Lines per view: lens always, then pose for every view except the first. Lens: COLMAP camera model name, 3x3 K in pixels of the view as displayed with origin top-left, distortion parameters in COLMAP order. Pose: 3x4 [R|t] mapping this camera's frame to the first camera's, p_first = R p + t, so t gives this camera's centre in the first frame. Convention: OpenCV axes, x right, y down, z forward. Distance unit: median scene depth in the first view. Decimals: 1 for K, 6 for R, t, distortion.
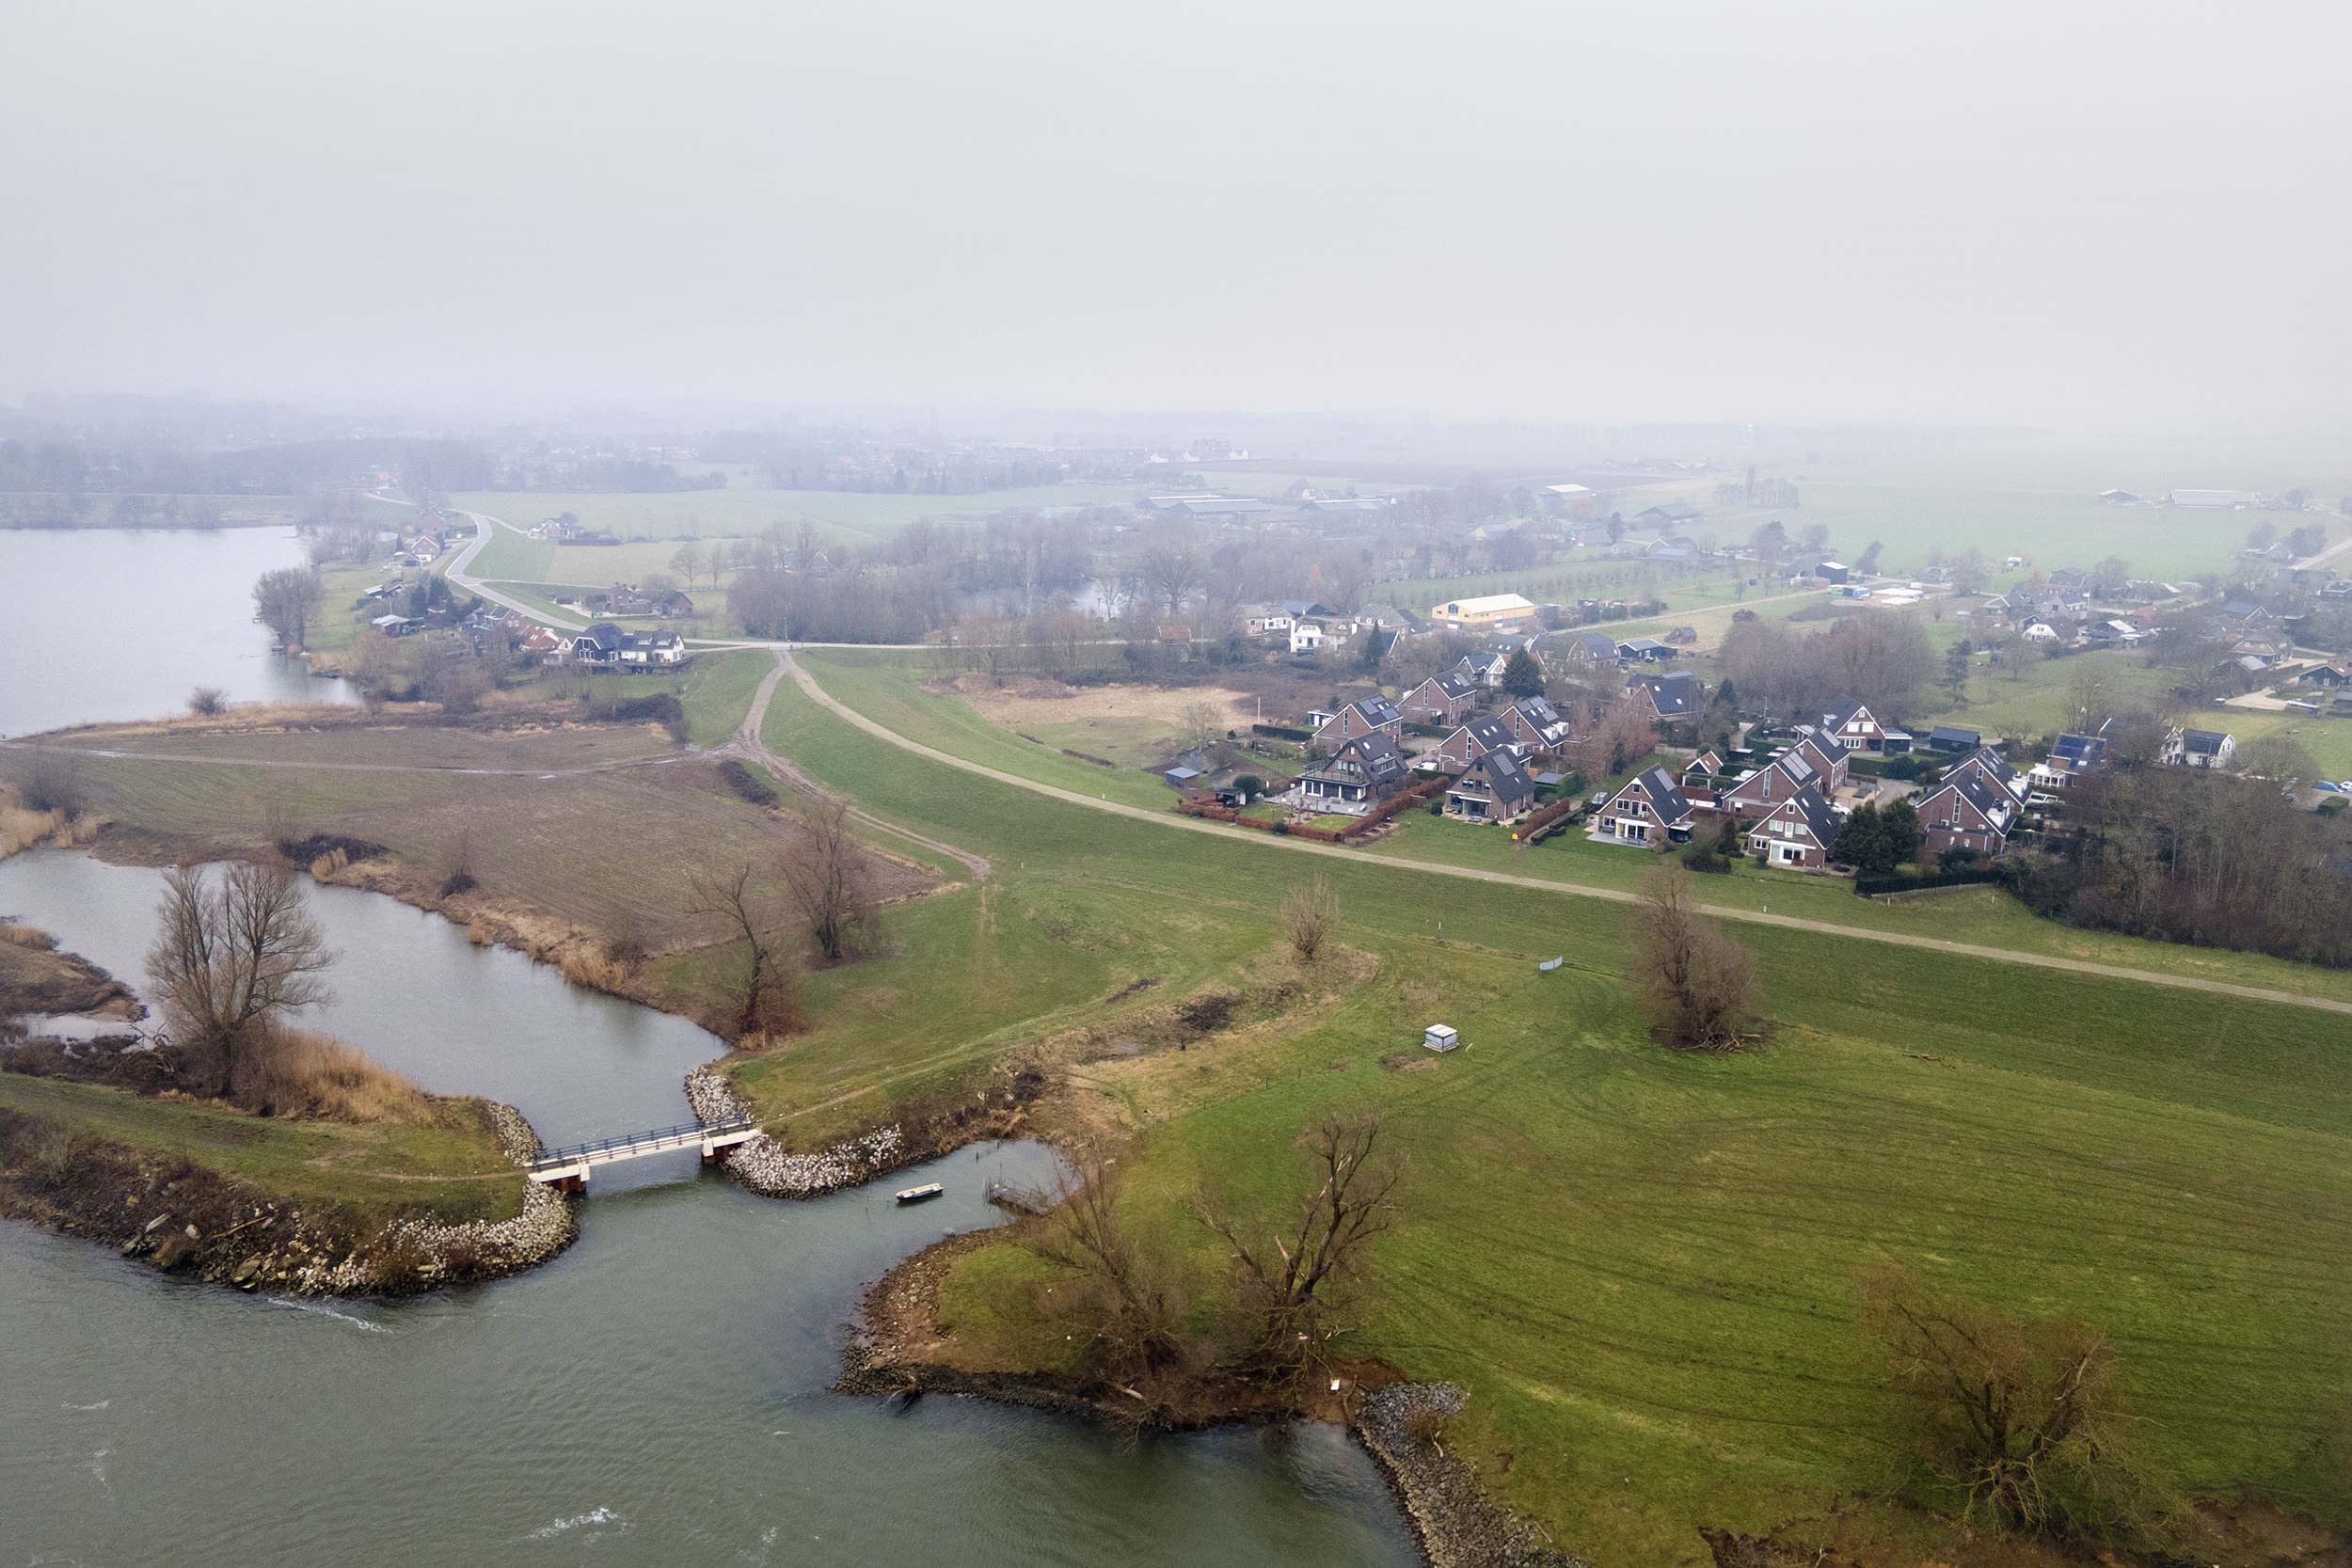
lens RADIAL K [[1685.7, 0, 1176.0], [0, 1685.7, 784.0], [0, 0, 1]] dist [0.045304, 0.001389]
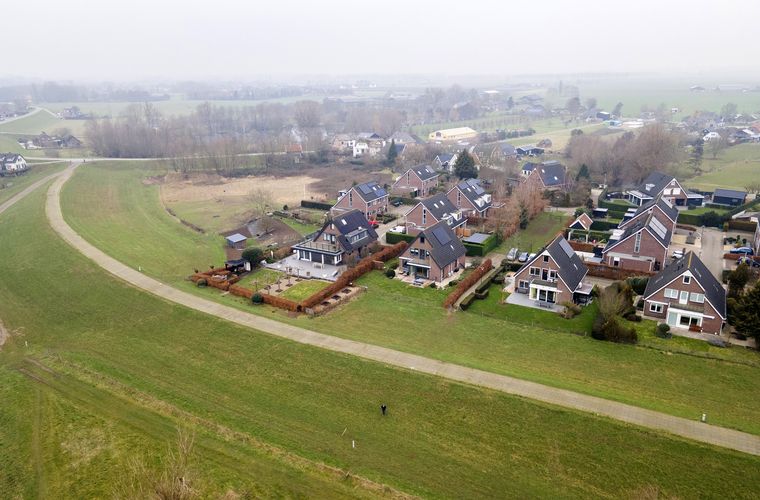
lens RADIAL K [[546.0, 0, 380.0], [0, 546.0, 250.0], [0, 0, 1]] dist [0.045936, 0.002921]
pose [[0.999216, -0.033237, 0.021509, 0.104827], [0.031251, 0.995728, 0.086890, -0.029963], [-0.024306, -0.086149, 0.995986, 0.442269]]
